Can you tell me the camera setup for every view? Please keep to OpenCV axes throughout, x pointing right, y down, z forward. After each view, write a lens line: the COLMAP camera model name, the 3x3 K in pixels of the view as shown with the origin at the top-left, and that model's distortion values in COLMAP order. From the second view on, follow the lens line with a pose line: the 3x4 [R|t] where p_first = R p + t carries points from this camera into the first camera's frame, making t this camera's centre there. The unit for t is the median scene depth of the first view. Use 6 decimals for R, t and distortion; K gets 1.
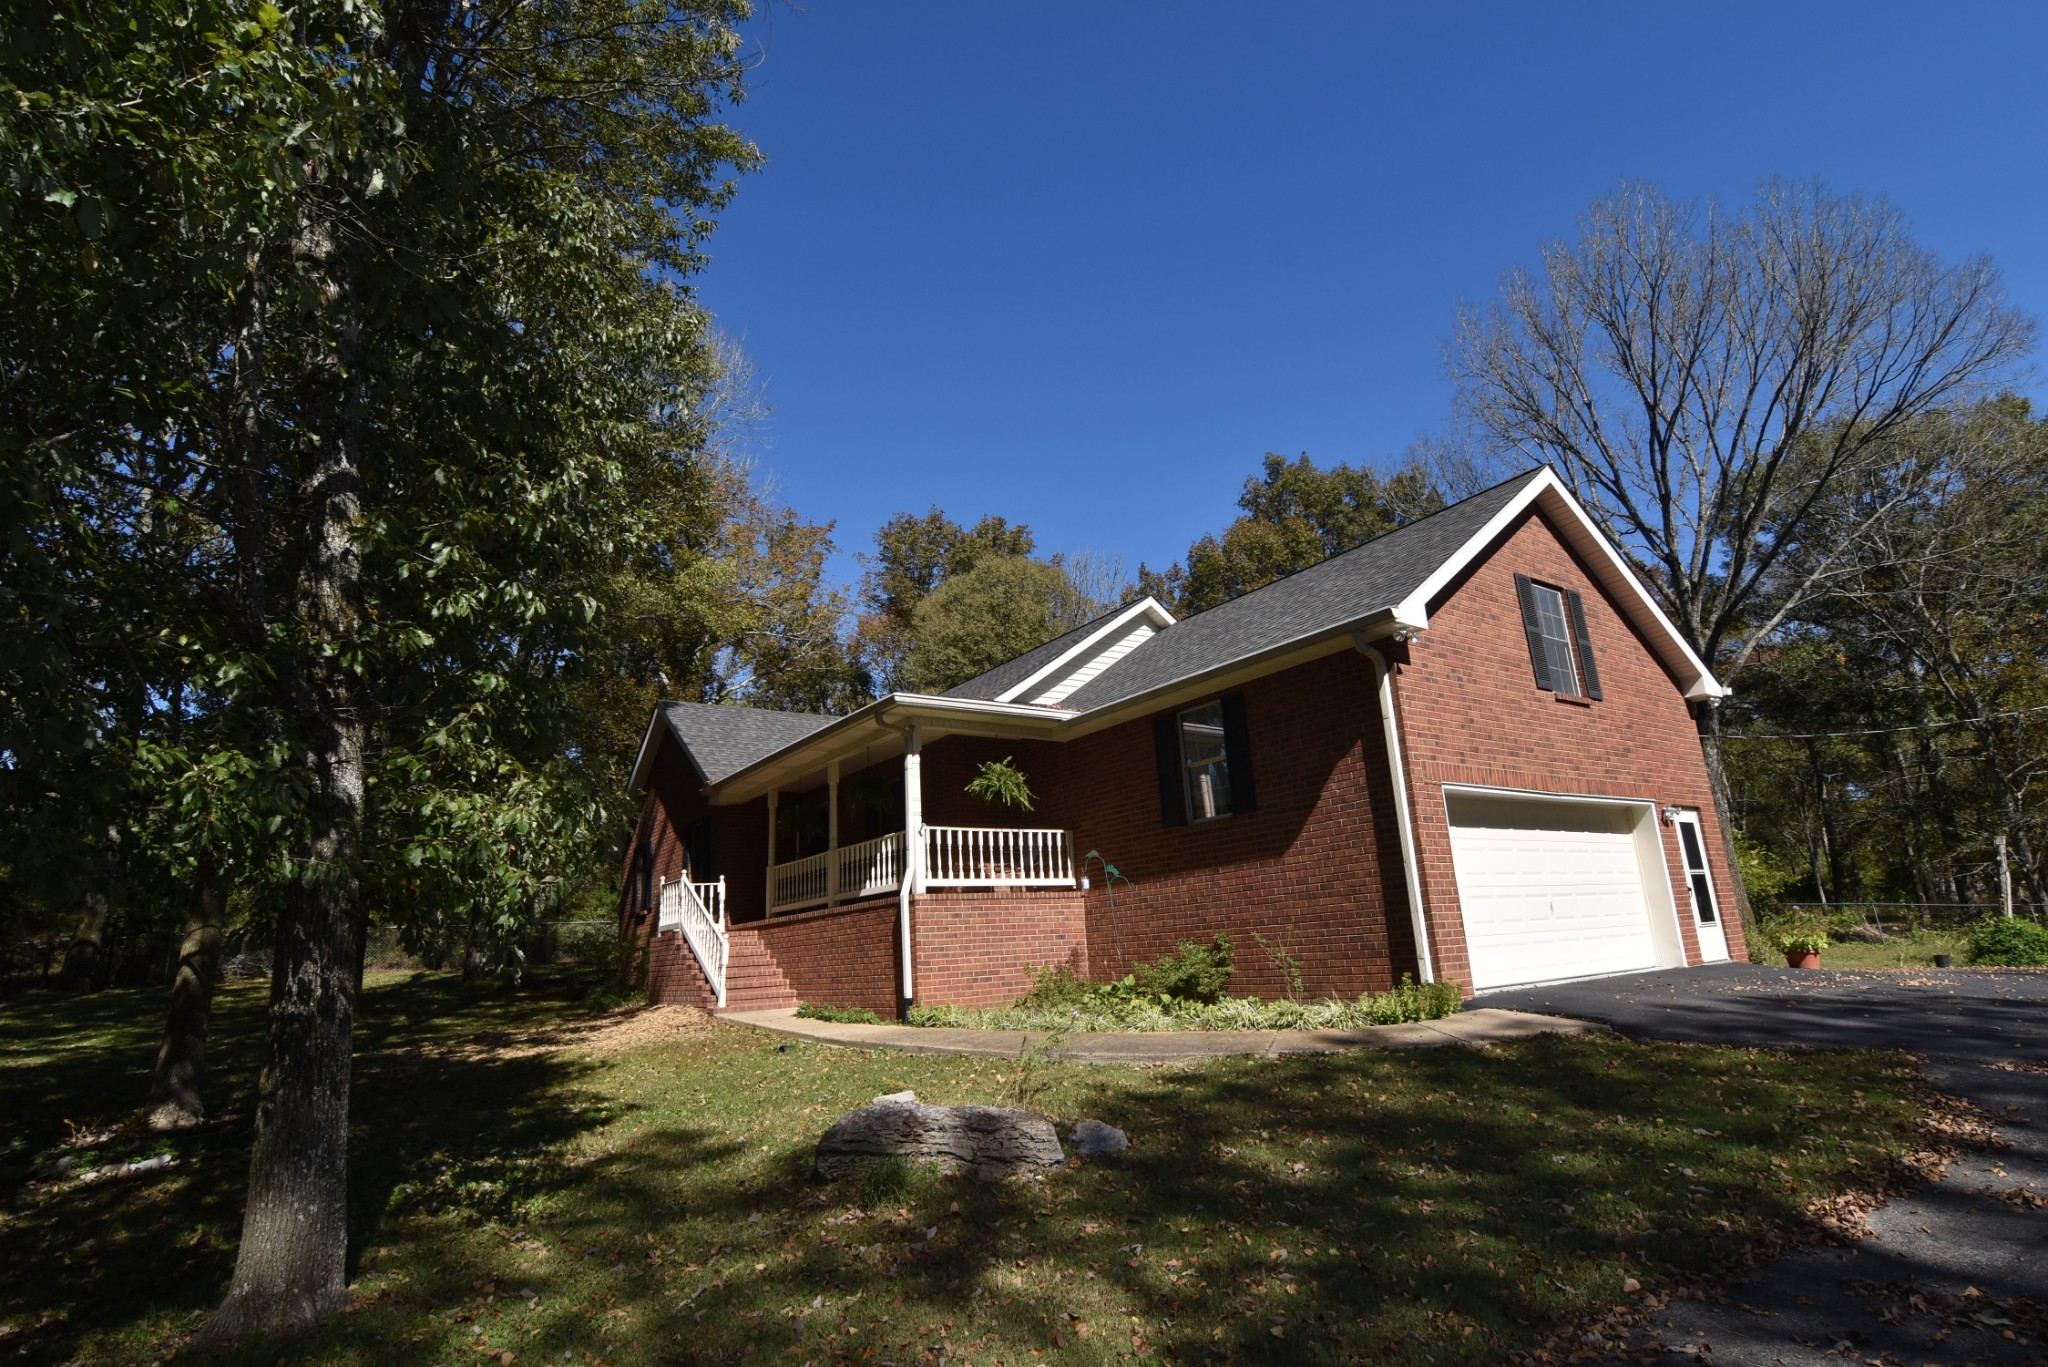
lens RADIAL K [[986.6, 0, 1025.3], [0, 986.6, 680.0], [0, 0, 1]] dist [-0.000999, -0.013279]
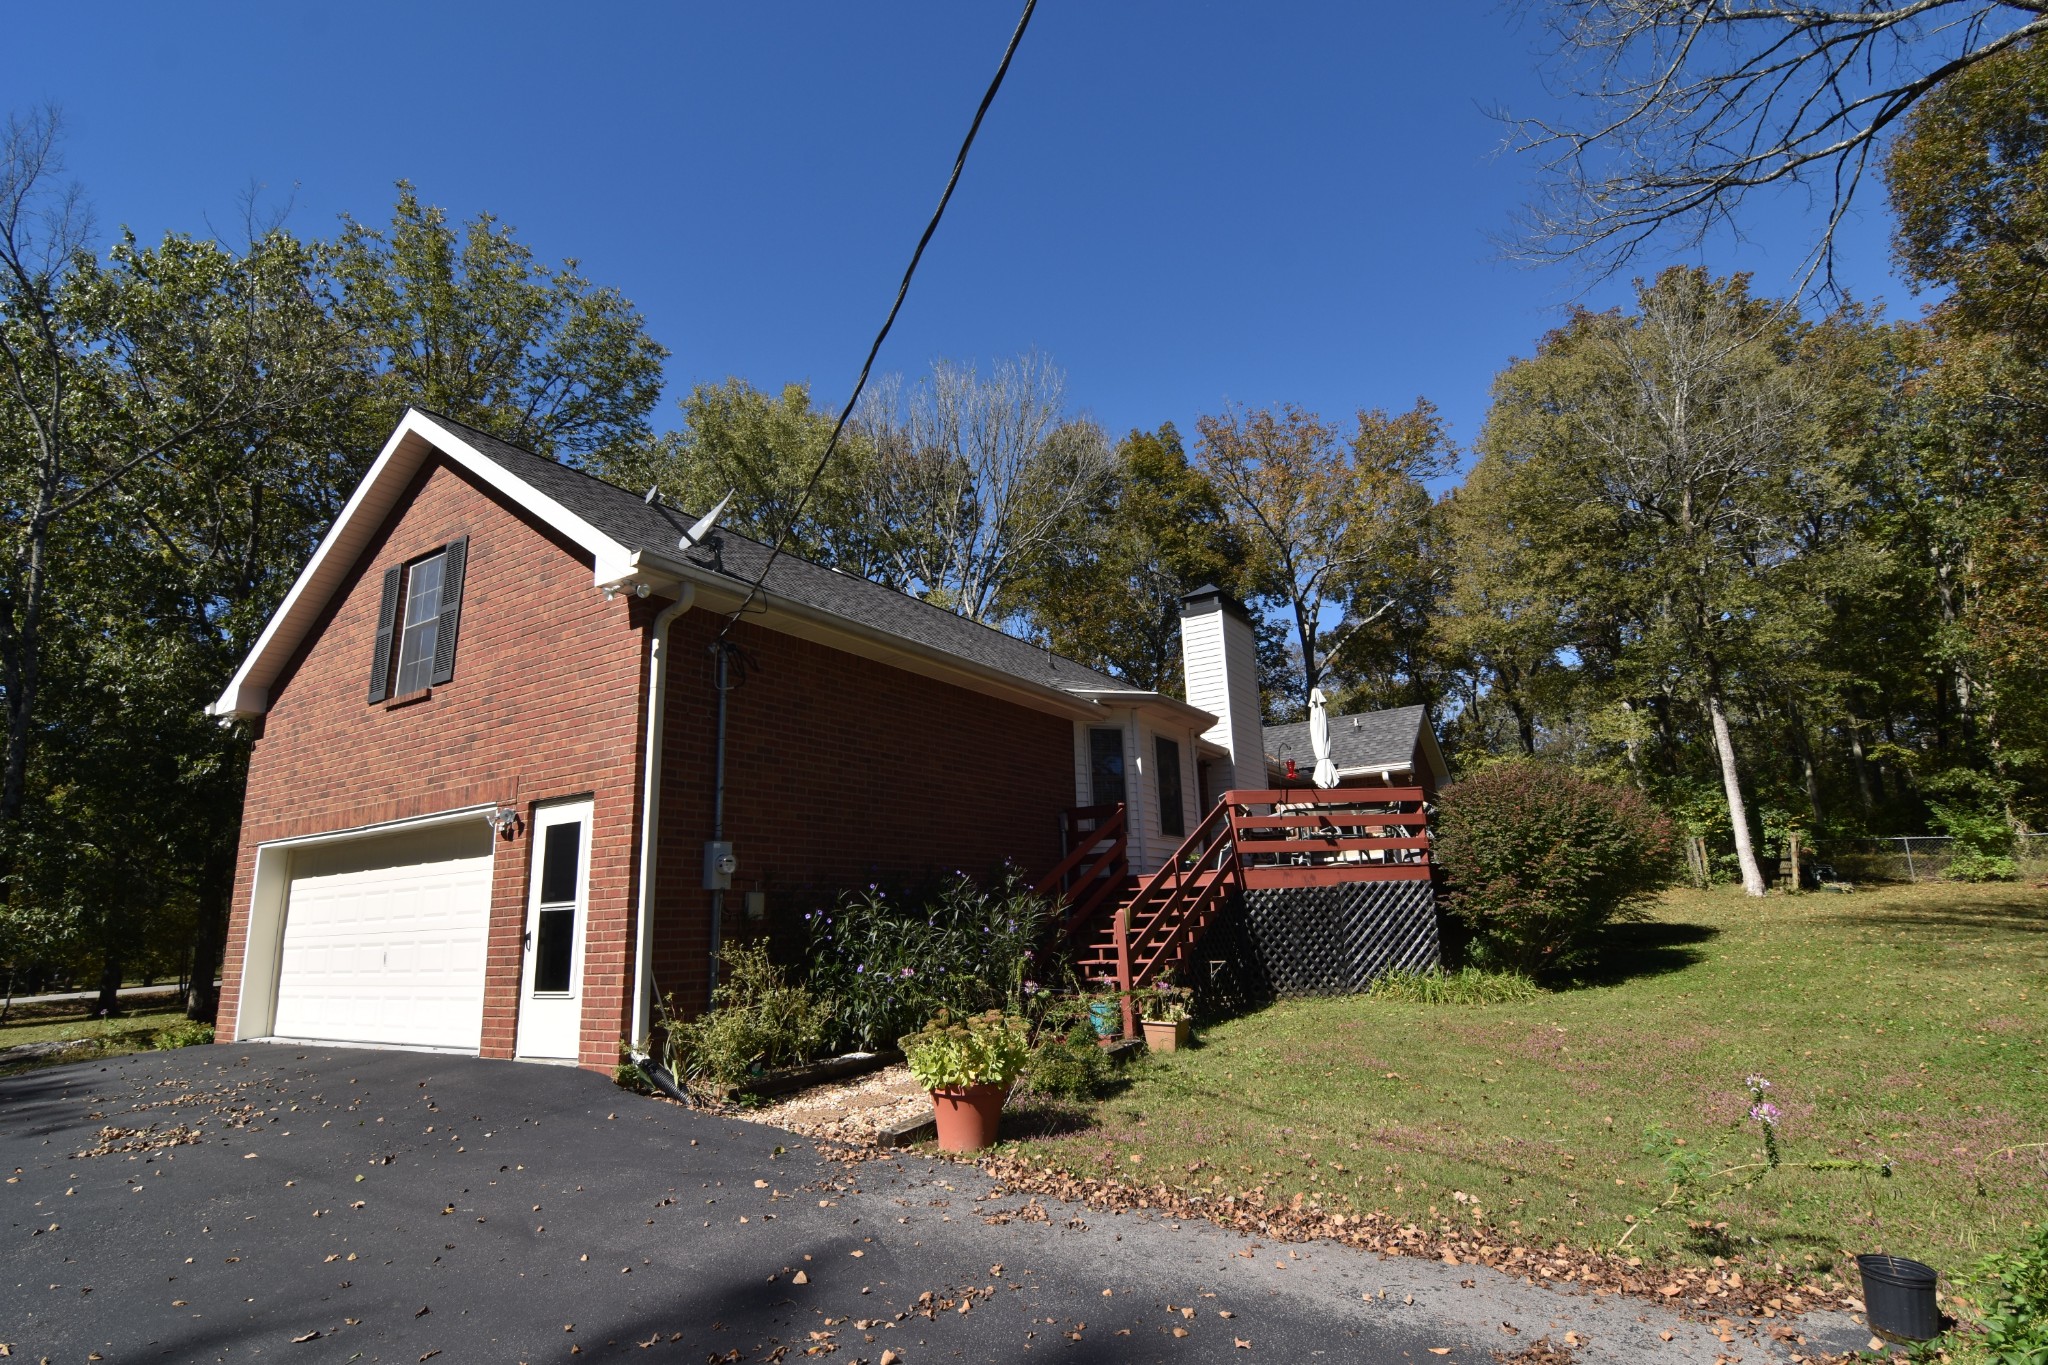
lens RADIAL K [[986.6, 0, 1025.3], [0, 986.6, 679.0], [0, 0, 1]] dist [-0.000999, -0.013279]
pose [[0.391577, -0.189723, -0.900374, 1.448713], [0.258668, 0.961749, -0.090160, 0.202074], [0.883039, -0.197594, 0.425674, 1.090263]]
